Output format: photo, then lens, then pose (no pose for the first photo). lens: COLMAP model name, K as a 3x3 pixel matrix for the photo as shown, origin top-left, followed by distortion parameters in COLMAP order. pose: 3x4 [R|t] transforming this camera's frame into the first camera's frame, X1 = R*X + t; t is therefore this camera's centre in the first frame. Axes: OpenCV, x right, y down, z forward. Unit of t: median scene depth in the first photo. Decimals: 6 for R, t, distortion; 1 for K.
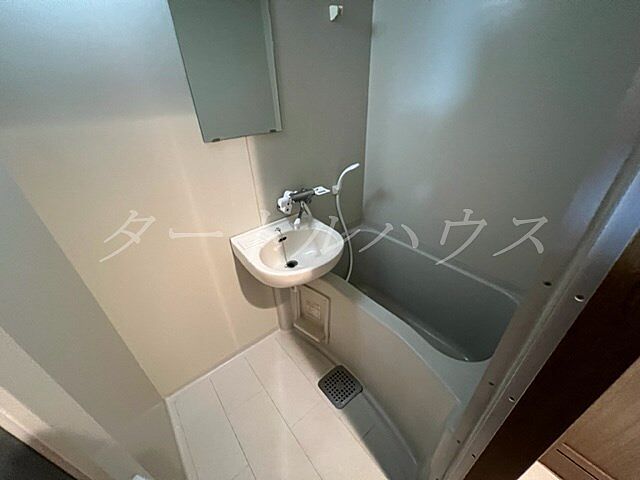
lens RADIAL K [[253.2, 0, 320.0], [0, 253.2, 240.0], [0, 0, 1]] dist [-0.000650, -0.000482]
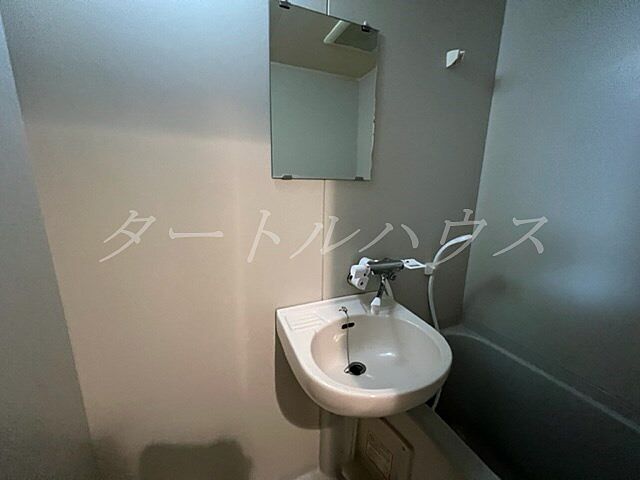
lens RADIAL K [[253.2, 0, 320.0], [0, 253.2, 240.0], [0, 0, 1]] dist [-0.000650, -0.000482]
pose [[0.958446, 0.110867, -0.262851, -0.068183], [-0.188355, 0.937937, -0.291200, -0.005866], [0.214253, 0.328608, 0.919843, 0.289709]]
